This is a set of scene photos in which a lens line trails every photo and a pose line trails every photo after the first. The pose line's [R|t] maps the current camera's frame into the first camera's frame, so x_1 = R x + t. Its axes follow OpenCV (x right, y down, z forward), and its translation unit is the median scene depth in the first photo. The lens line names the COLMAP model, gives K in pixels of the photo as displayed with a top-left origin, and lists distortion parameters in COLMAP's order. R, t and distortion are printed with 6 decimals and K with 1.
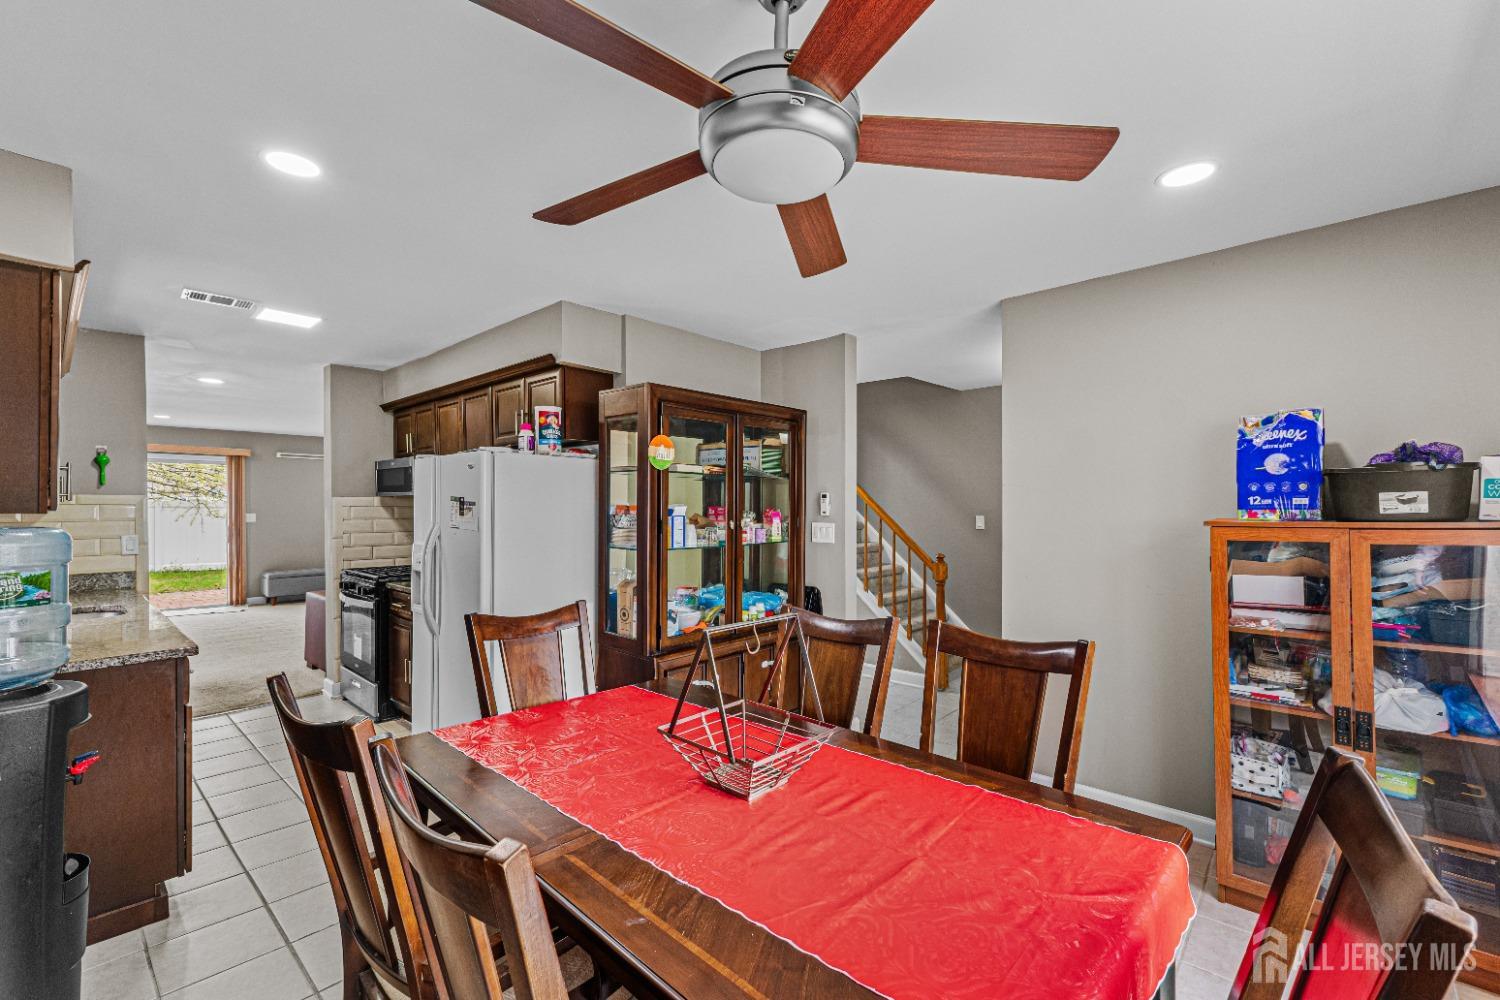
lens RADIAL K [[650.8, 0, 749.7], [0, 650.8, 508.2], [0, 0, 1]] dist [0.003416, 0.000753]
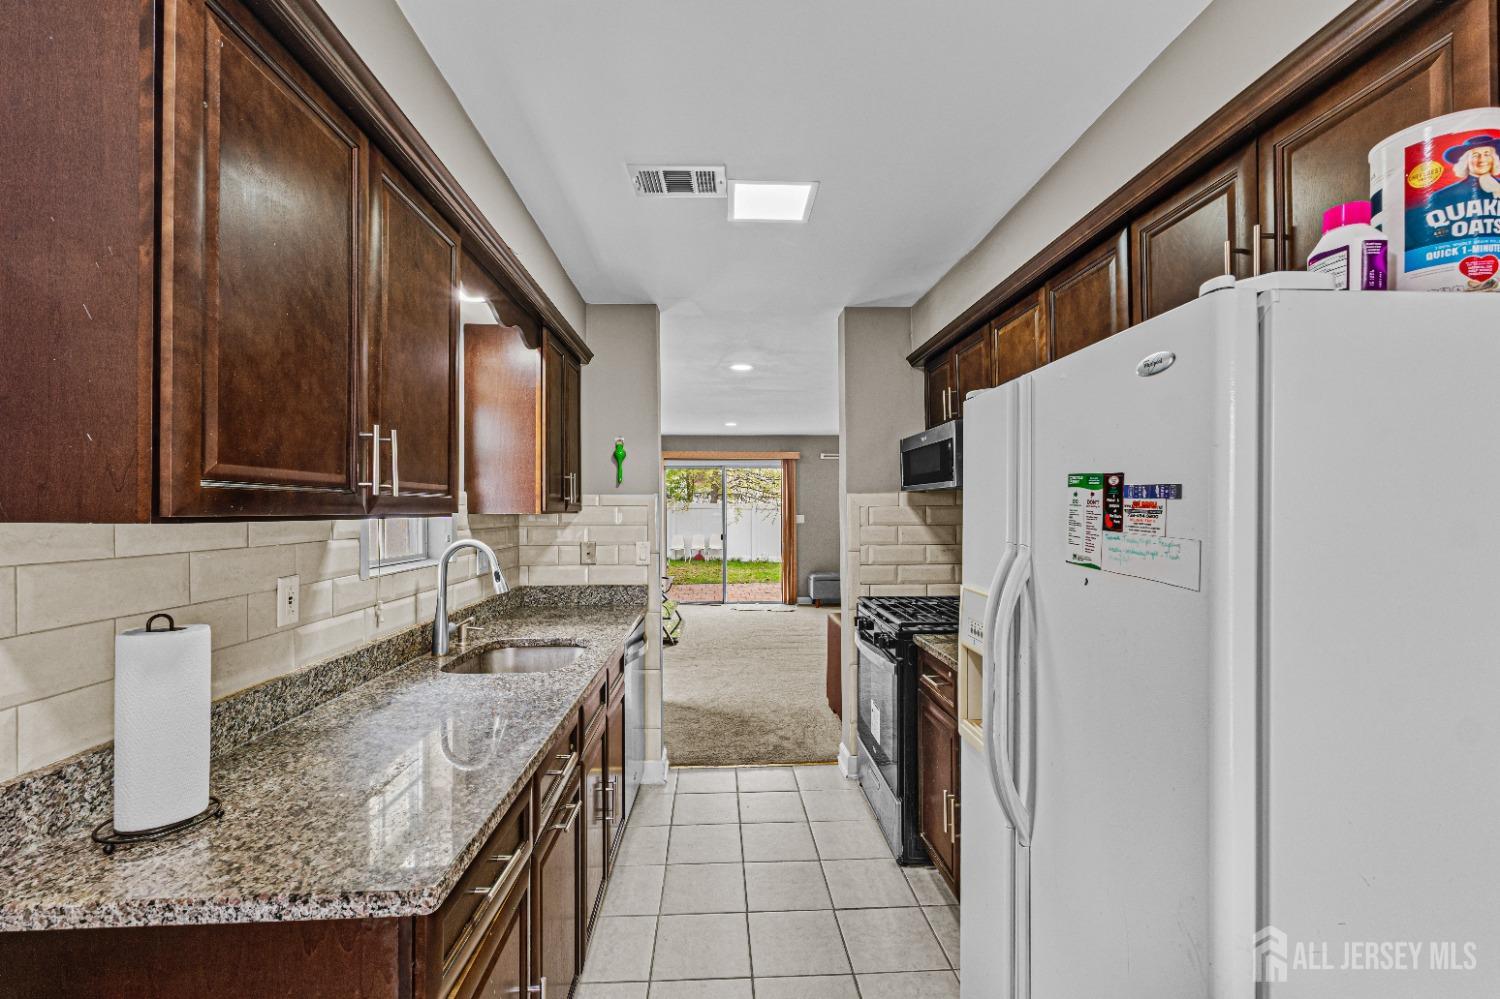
lens RADIAL K [[642.7, 0, 751.6], [0, 642.7, 507.4], [0, 0, 1]] dist [-0.000231, 0.000412]
pose [[0.719221, -0.004064, -0.694770, -0.240774], [0.001775, 0.999990, -0.004011, 0.000351], [0.694780, 0.001651, 0.719221, 0.446666]]
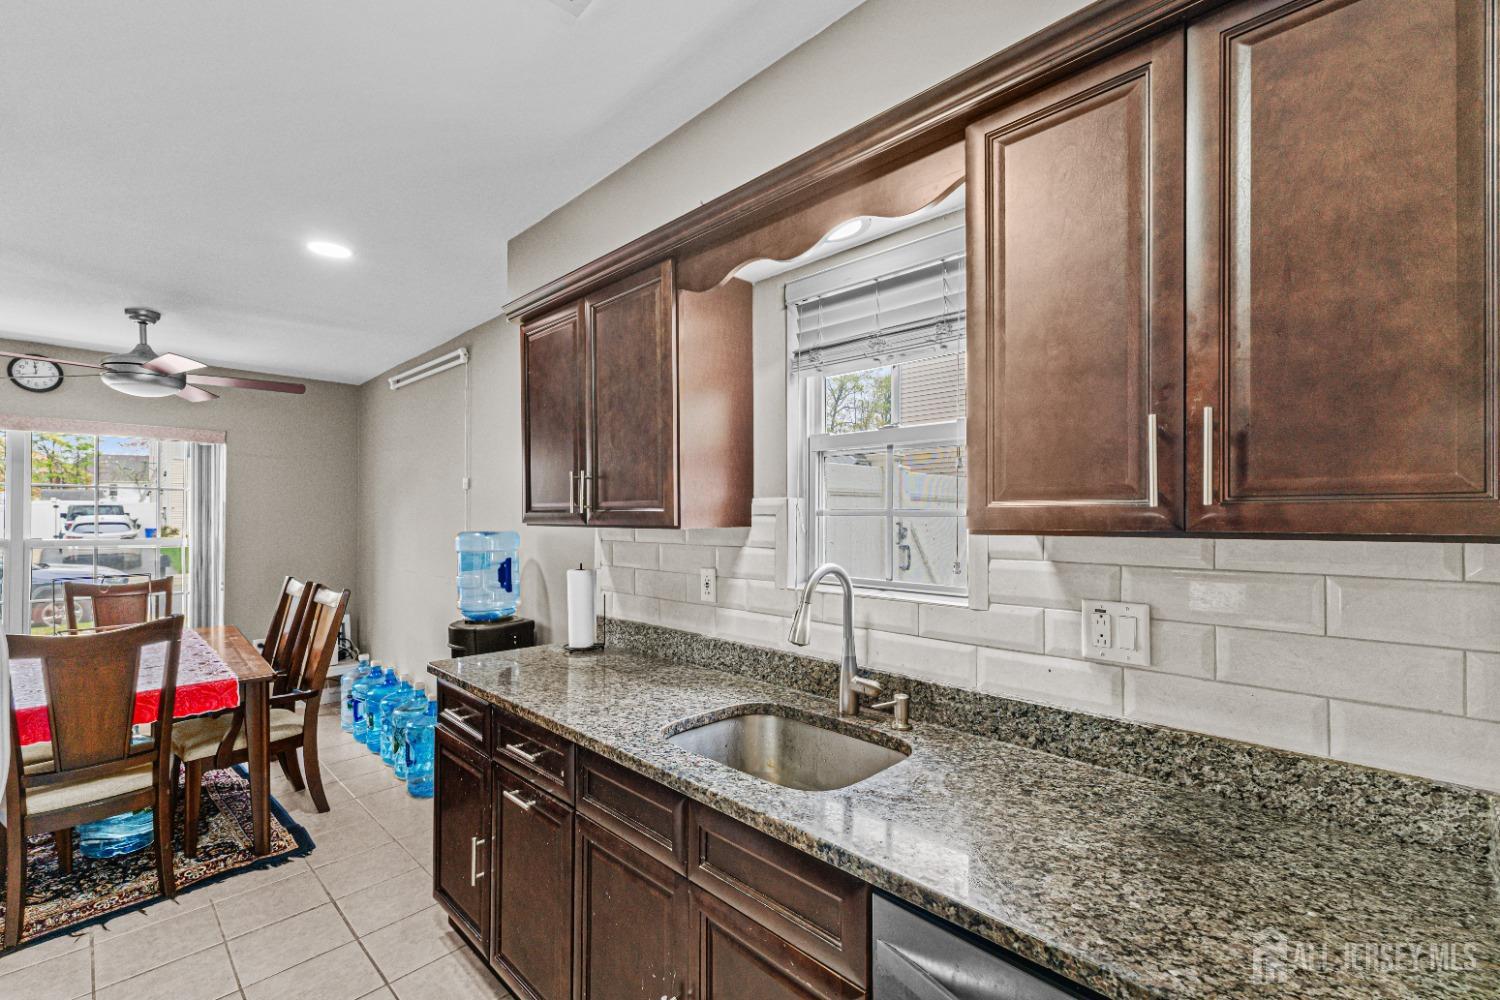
lens RADIAL K [[635.7, 0, 755.4], [0, 635.7, 517.4], [0, 0, 1]] dist [0.001394, -0.000261]
pose [[-0.999786, -0.002292, 0.020577, -0.684993], [-0.002325, 0.999996, -0.001610, -0.002680], [-0.020573, -0.001657, -0.999787, 0.984821]]
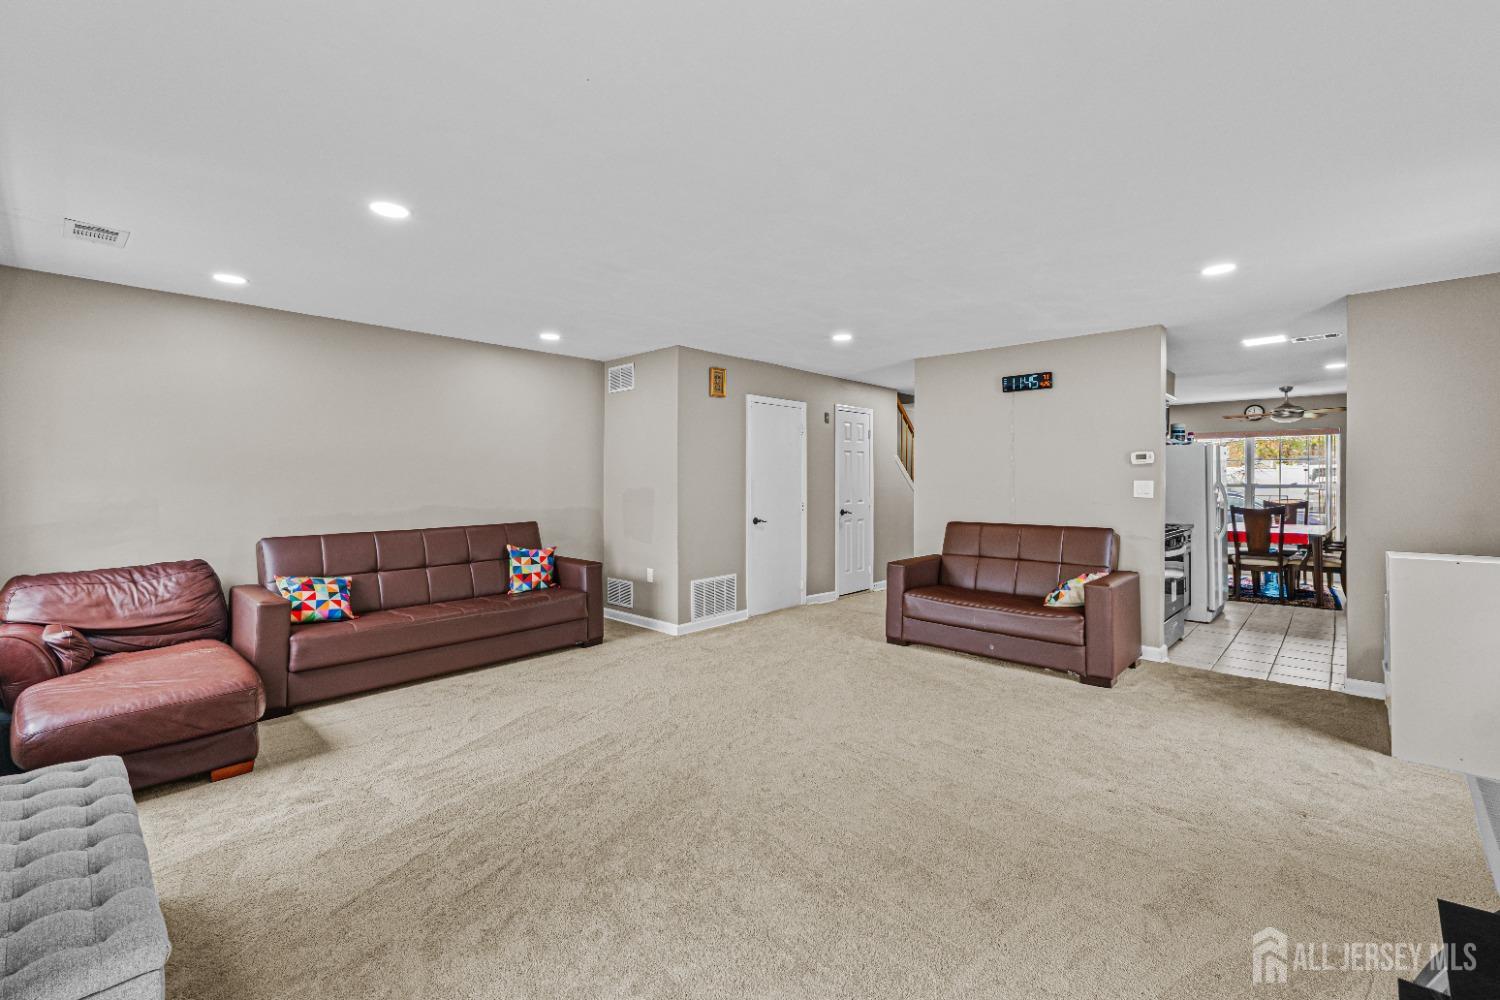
lens RADIAL K [[648.5, 0, 753.8], [0, 648.5, 476.1], [0, 0, 1]] dist [-0.000359, 0.000221]
pose [[0.003612, 0.006059, 0.999975, -1.724254], [0.002337, 0.999979, -0.006068, 0.012464], [-0.999991, 0.002359, 0.003598, 1.707491]]
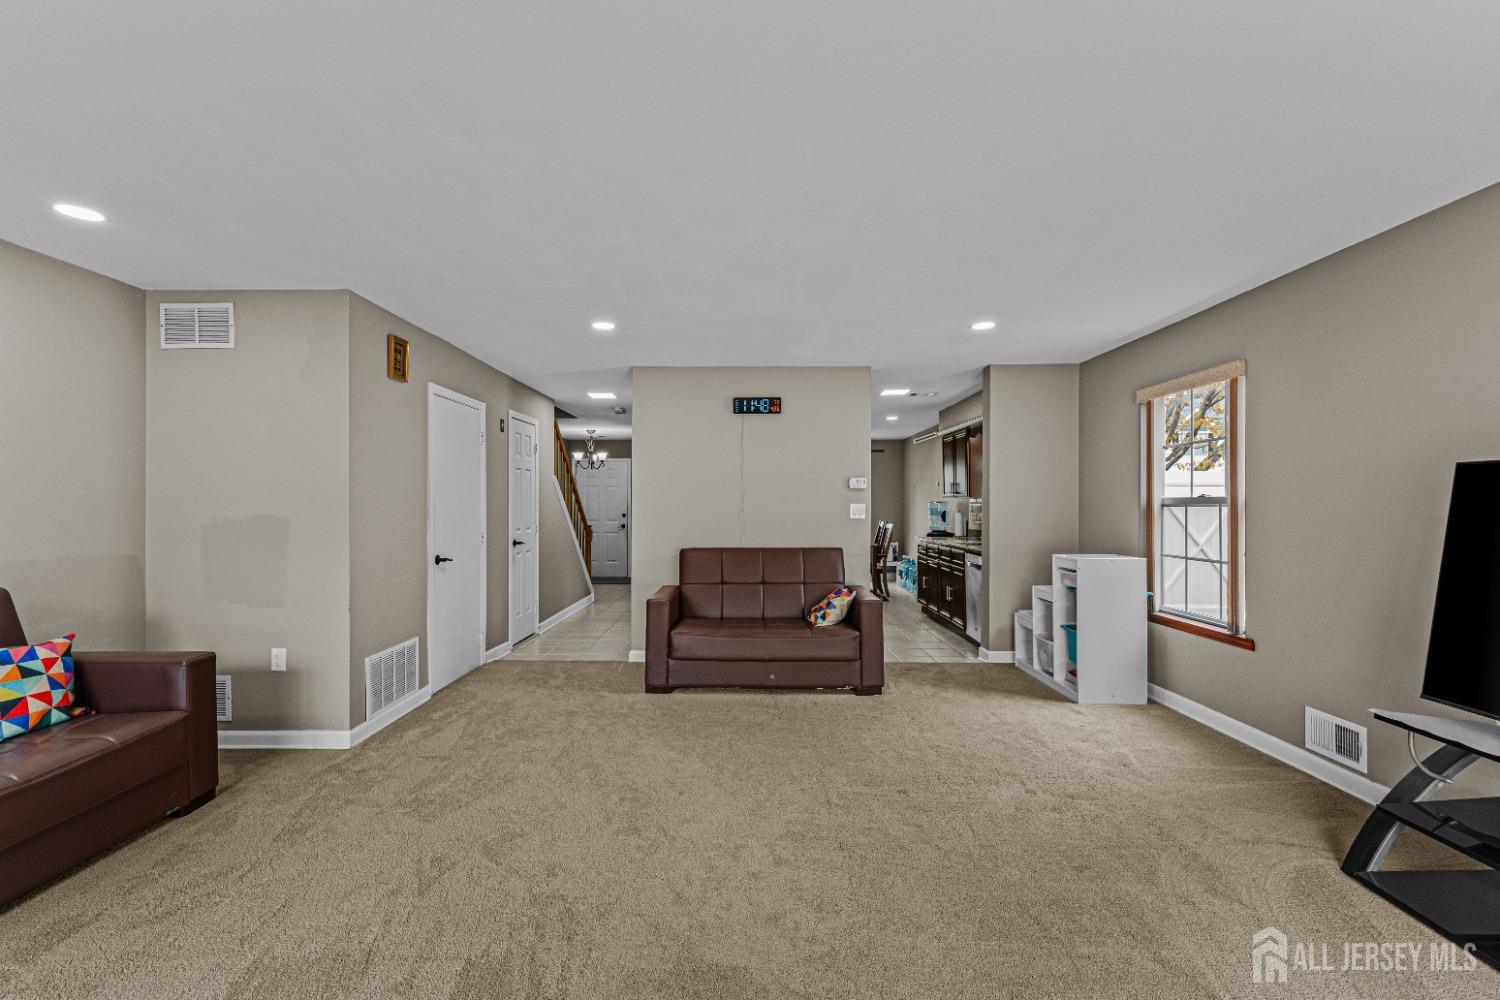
lens RADIAL K [[642.7, 0, 751.6], [0, 642.7, 507.9], [0, 0, 1]] dist [-0.000231, 0.000412]
pose [[-0.676368, -0.003074, 0.736558, -1.405931], [0.002860, 0.999973, 0.006800, 0.014305], [-0.736559, 0.006706, -0.676340, 2.008635]]
